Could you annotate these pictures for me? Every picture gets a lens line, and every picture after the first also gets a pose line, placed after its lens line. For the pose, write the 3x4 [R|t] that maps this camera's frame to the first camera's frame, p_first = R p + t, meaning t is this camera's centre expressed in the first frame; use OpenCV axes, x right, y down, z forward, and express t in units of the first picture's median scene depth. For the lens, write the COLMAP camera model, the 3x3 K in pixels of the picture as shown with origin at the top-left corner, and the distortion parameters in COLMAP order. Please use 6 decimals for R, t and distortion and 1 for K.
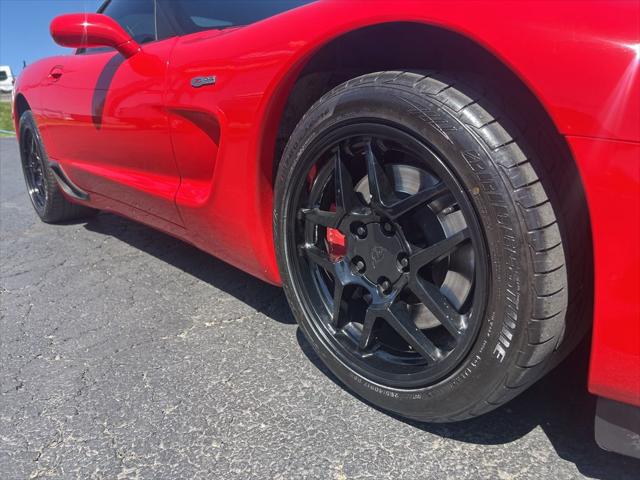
lens RADIAL K [[461.2, 0, 320.0], [0, 461.2, 240.0], [0, 0, 1]] dist [0.078445, -0.083806]
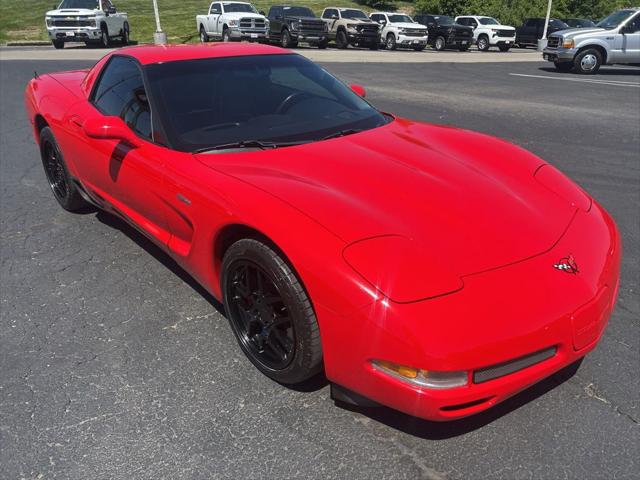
lens RADIAL K [[461.2, 0, 320.0], [0, 461.2, 240.0], [0, 0, 1]] dist [0.078445, -0.083806]
pose [[0.998880, 0.027635, 0.038394, 0.249778], [-0.034621, 0.980144, 0.195243, -0.635084], [-0.032236, -0.196354, 0.980003, -0.948289]]
